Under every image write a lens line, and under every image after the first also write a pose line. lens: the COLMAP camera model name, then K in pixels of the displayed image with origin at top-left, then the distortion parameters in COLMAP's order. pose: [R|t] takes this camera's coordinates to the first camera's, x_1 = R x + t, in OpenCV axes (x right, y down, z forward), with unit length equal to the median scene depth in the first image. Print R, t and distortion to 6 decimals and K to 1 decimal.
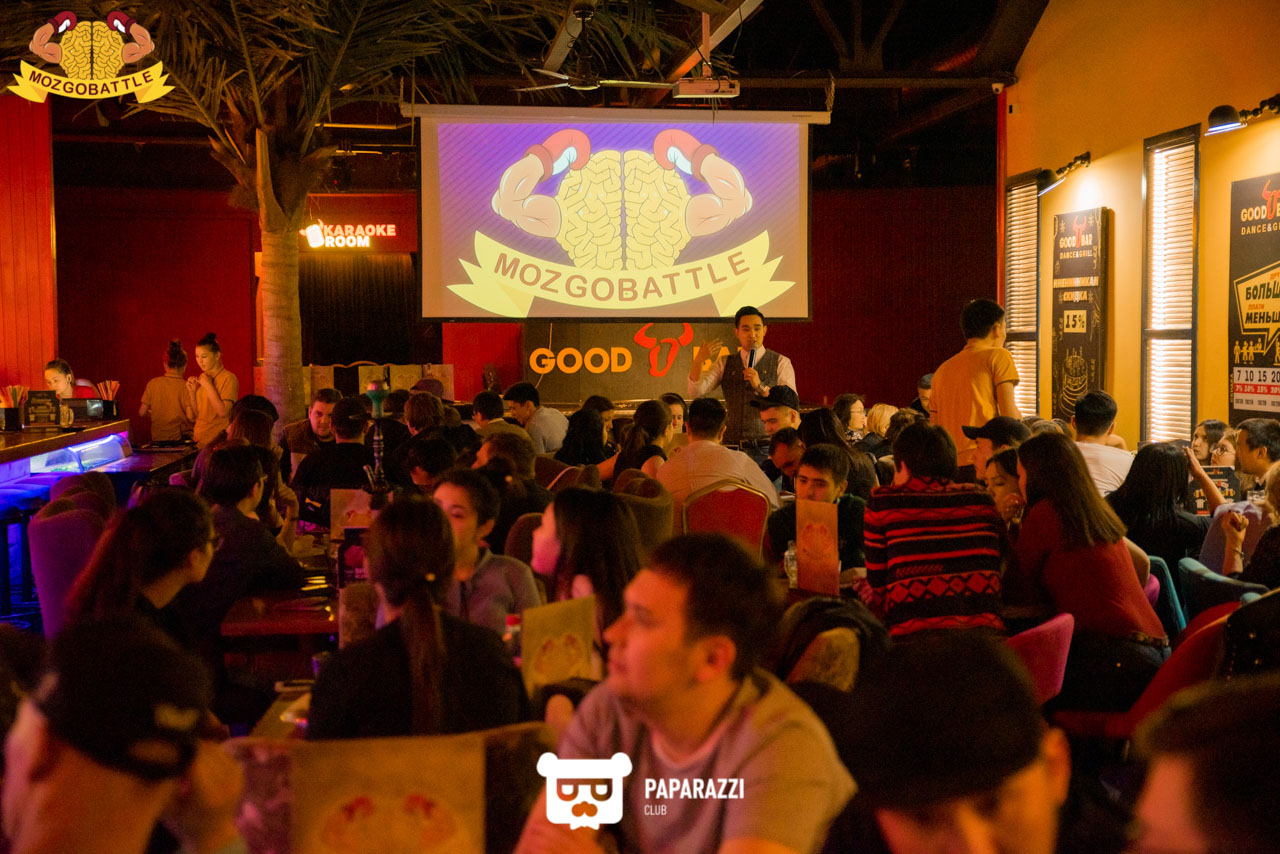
lens RADIAL K [[2011.1, 0, 627.5], [0, 2011.1, 435.4], [0, 0, 1]] dist [0.160592, 0.000000]
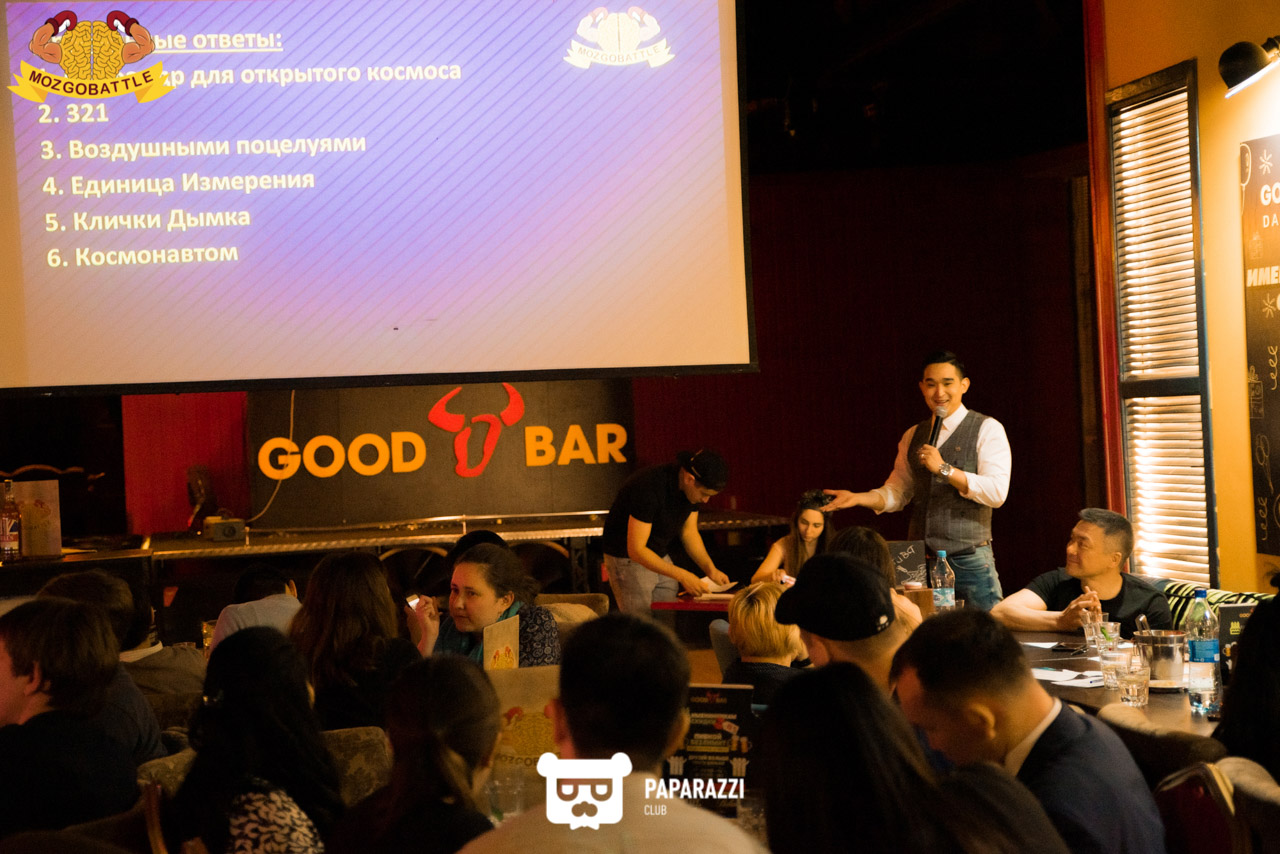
lens RADIAL K [[2011.1, 0, 629.5], [0, 2011.1, 414.5], [0, 0, 1]] dist [0.160592, 0.000000]
pose [[0.995330, -0.033568, 0.090506, 0.012353], [0.038006, 0.998135, -0.047763, -0.023872], [-0.088734, 0.050980, 0.994750, 0.531901]]
